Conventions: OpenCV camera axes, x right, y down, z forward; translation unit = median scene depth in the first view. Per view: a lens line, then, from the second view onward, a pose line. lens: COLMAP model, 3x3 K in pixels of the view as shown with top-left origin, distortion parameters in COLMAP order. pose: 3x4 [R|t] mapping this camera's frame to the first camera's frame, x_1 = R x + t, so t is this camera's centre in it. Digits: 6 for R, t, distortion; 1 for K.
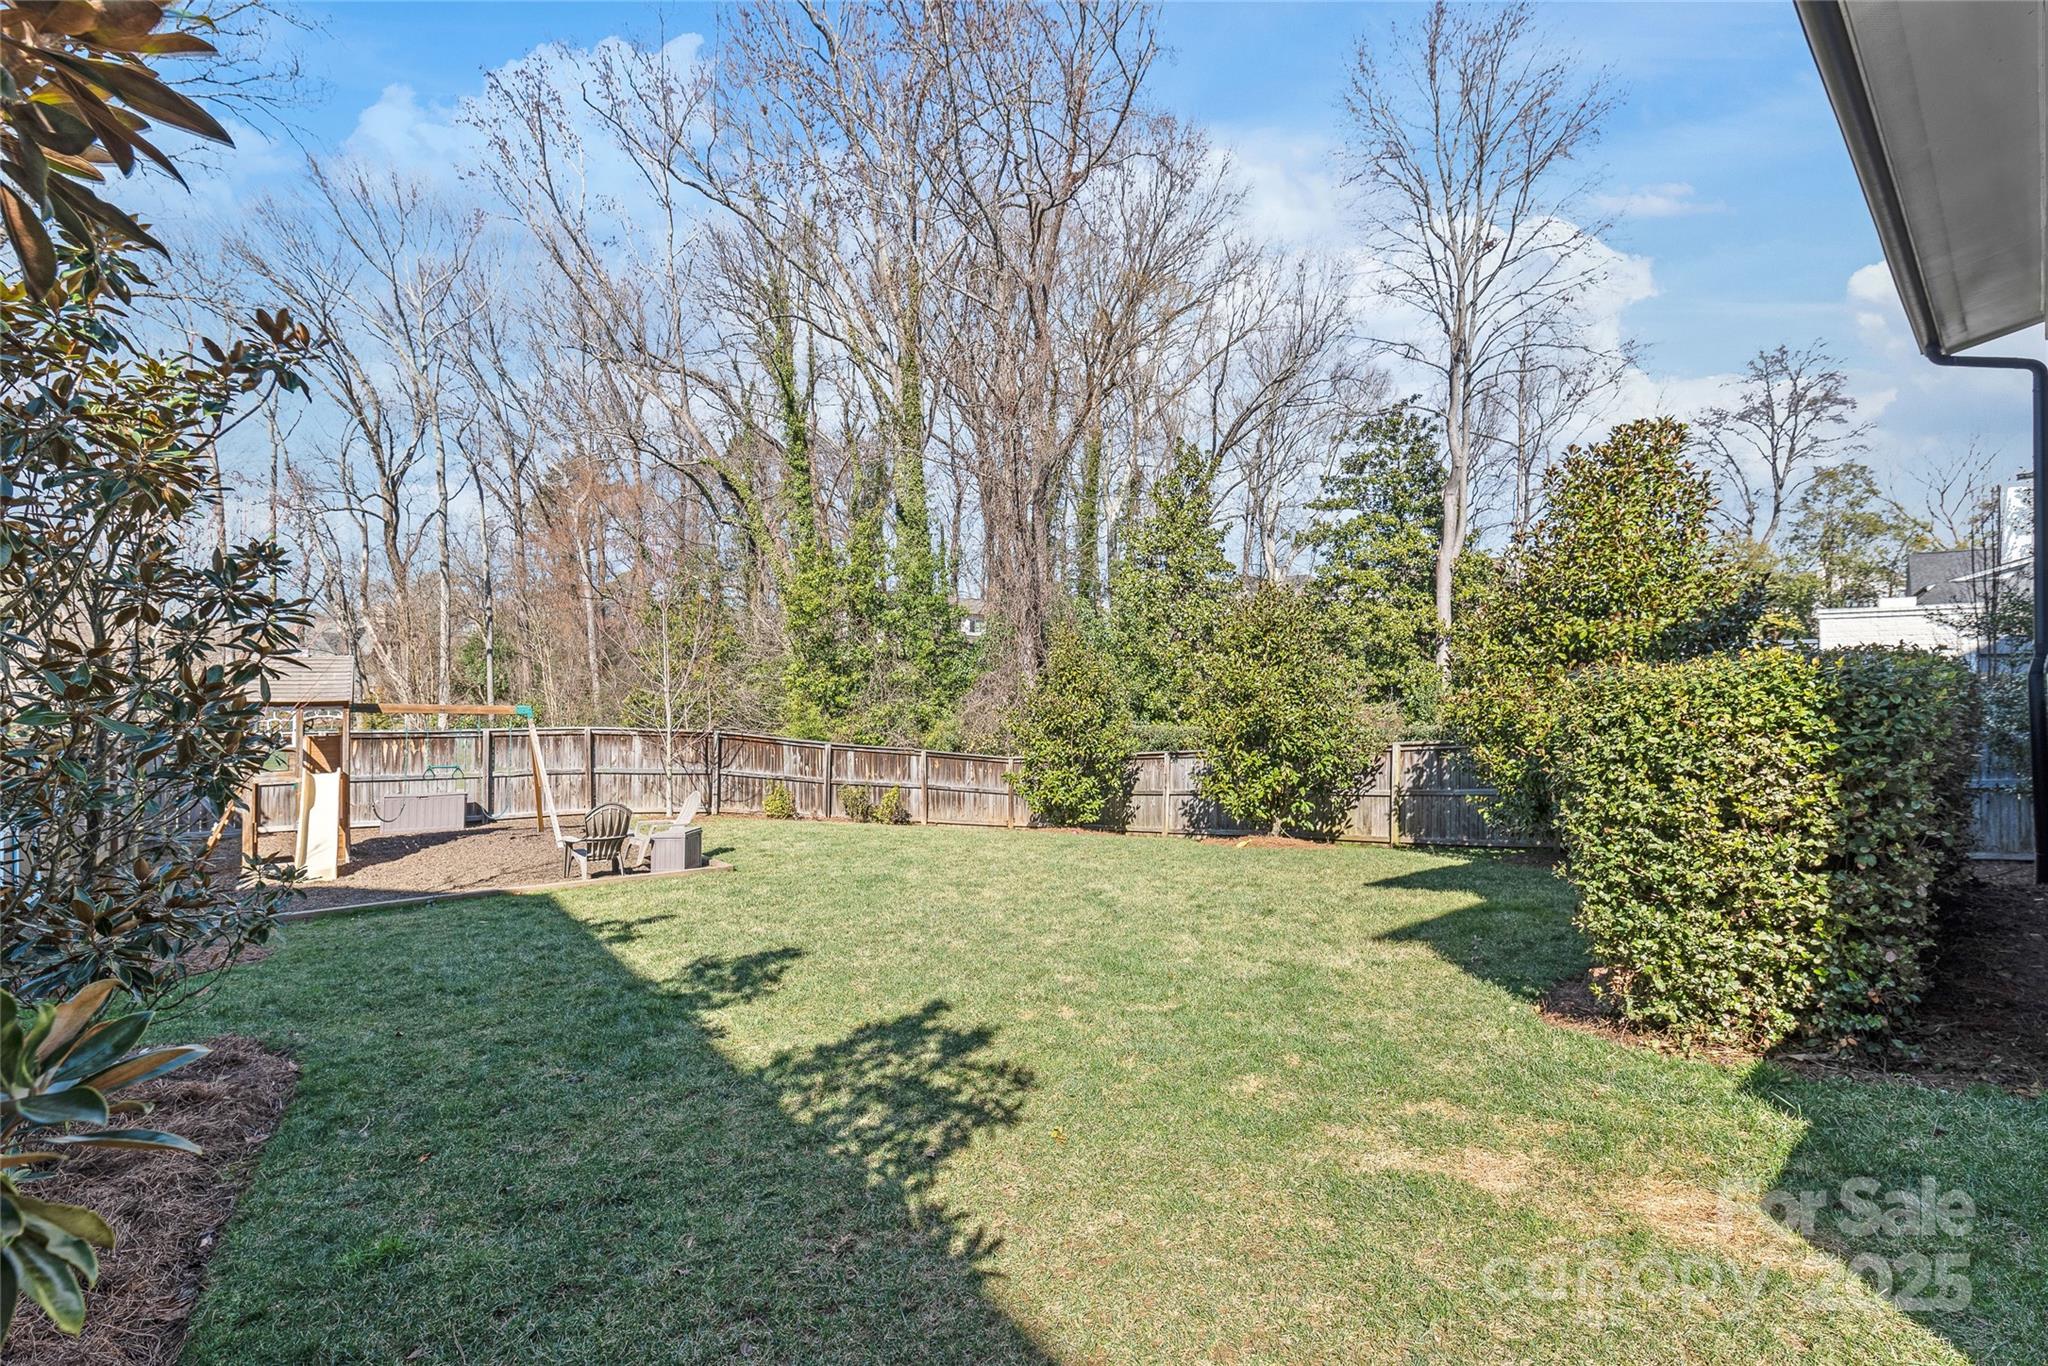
lens RADIAL K [[890.7, 0, 1026.4], [0, 890.7, 666.6], [0, 0, 1]] dist [-0.000149, -0.000408]
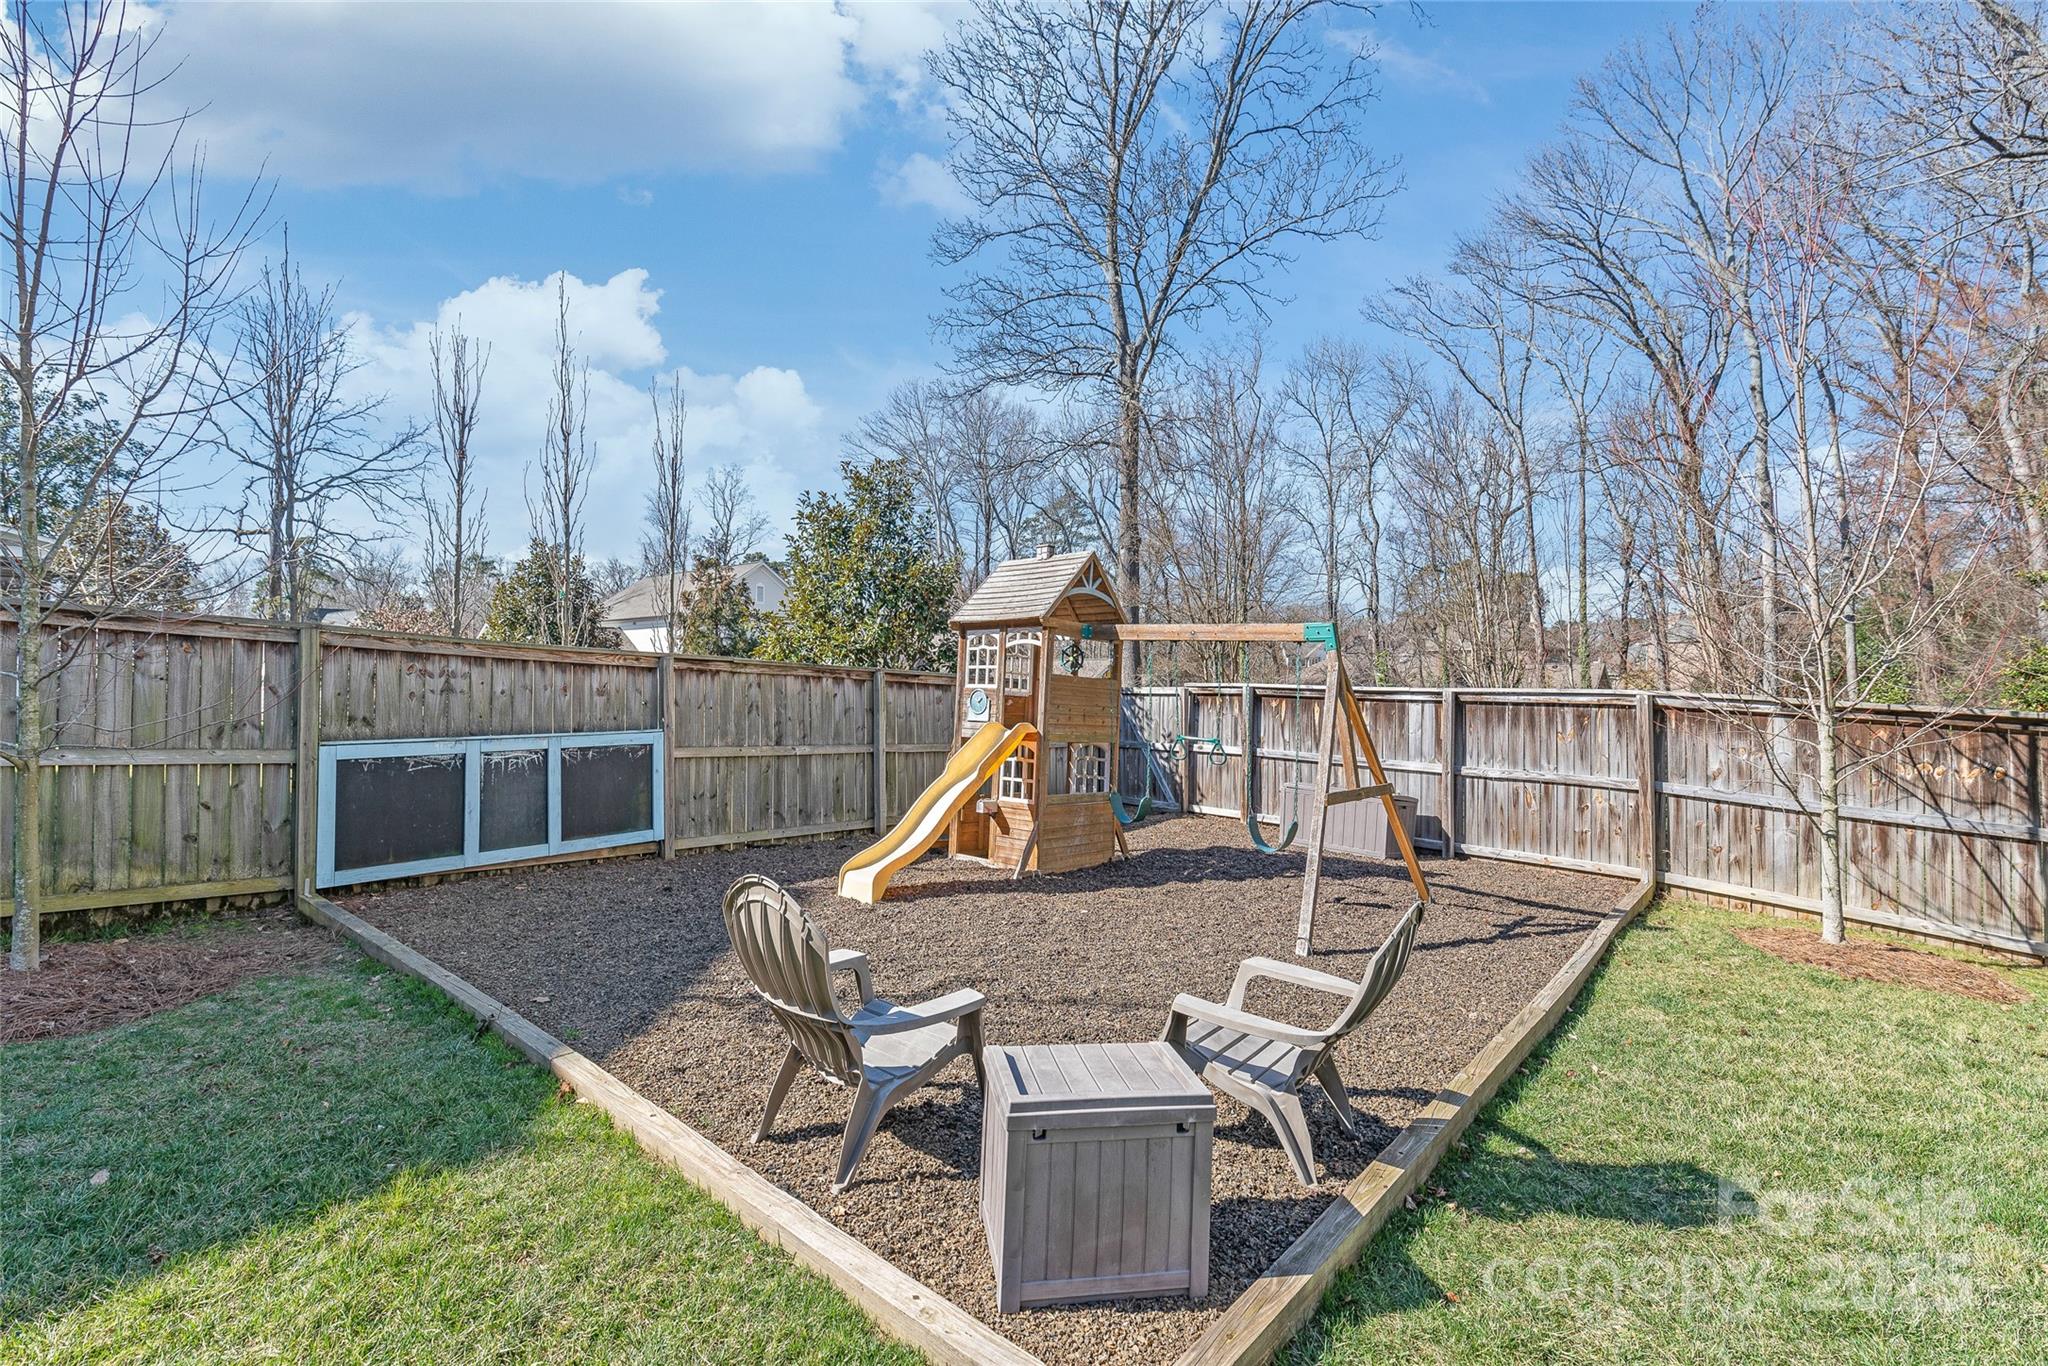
lens RADIAL K [[890.7, 0, 1026.4], [0, 890.7, 666.6], [0, 0, 1]] dist [-0.000149, -0.000408]
pose [[0.211172, -0.010482, -0.977393, -0.112866], [0.014884, 0.999861, -0.007507, 0.054218], [0.977336, -0.012962, 0.211298, 0.594469]]
